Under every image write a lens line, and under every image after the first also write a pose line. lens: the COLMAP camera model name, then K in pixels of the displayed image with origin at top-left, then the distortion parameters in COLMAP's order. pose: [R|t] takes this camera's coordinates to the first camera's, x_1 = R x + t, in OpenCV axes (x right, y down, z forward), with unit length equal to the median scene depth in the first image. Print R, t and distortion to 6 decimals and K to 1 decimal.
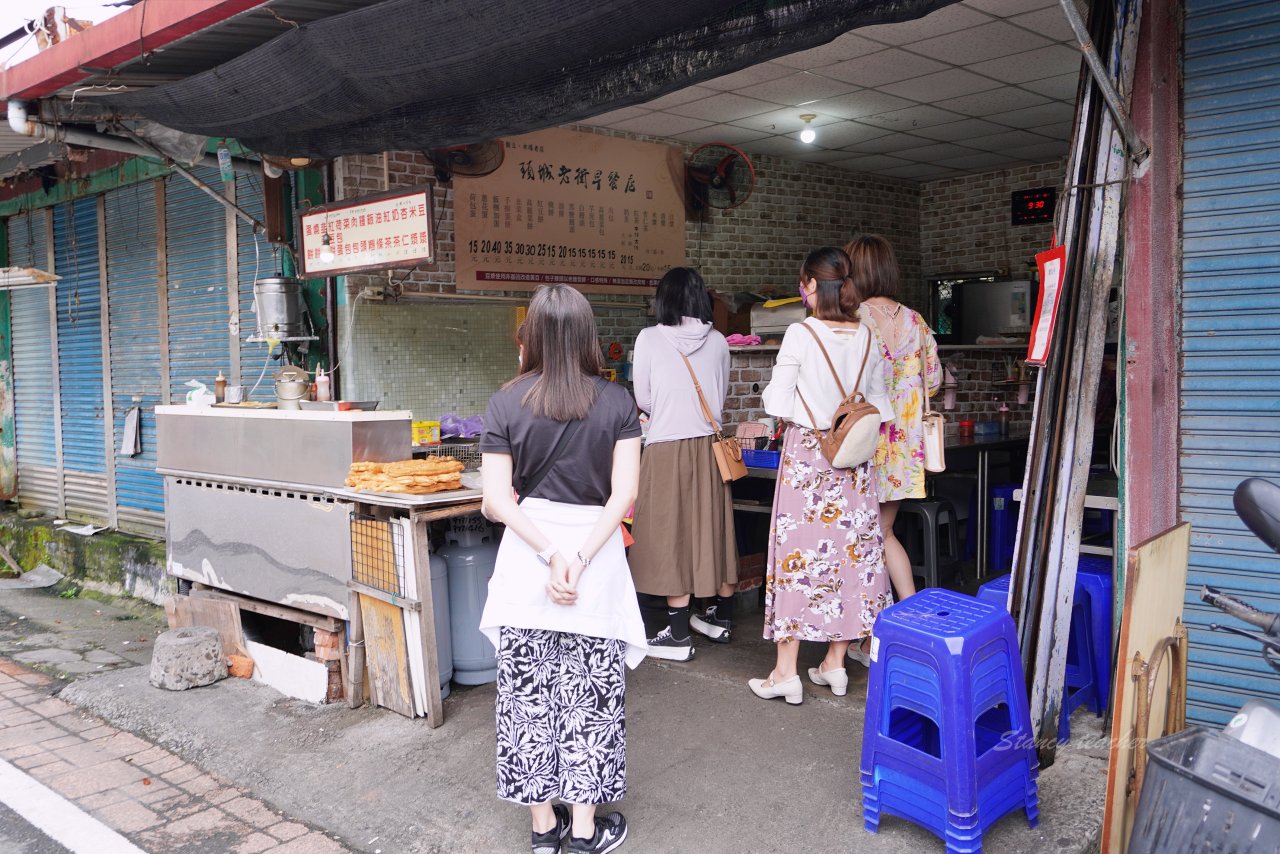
lens RADIAL K [[1055.6, 0, 642.8], [0, 1055.6, 426.0], [0, 0, 1]] dist [-0.021908, 0.005928]
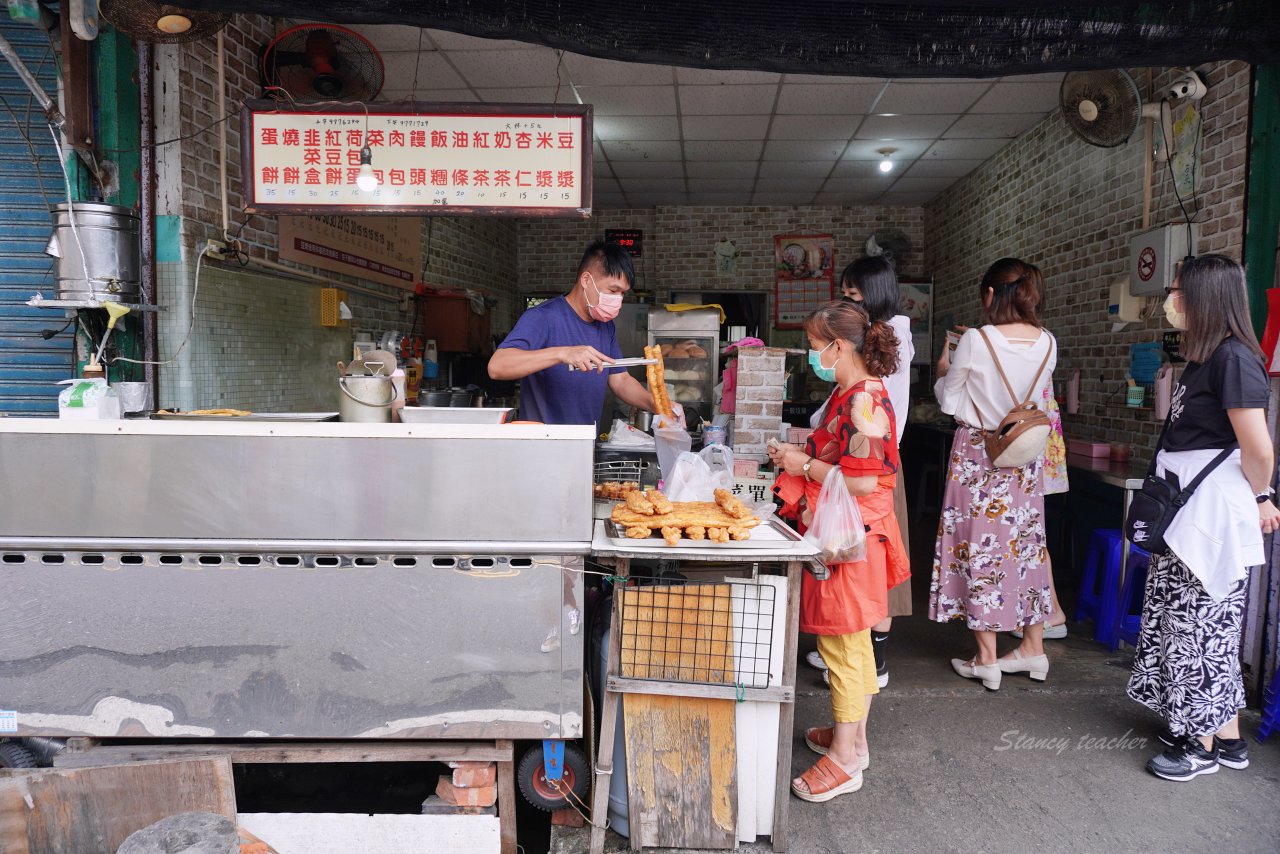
lens RADIAL K [[843.6, 0, 638.4], [0, 843.6, 429.4], [0, 0, 1]] dist [-0.044177, 0.026436]
pose [[0.734257, -0.021300, 0.678537, -0.409271], [0.014145, 0.999771, 0.016078, -0.012565], [-0.678724, -0.002208, 0.734390, 0.394174]]
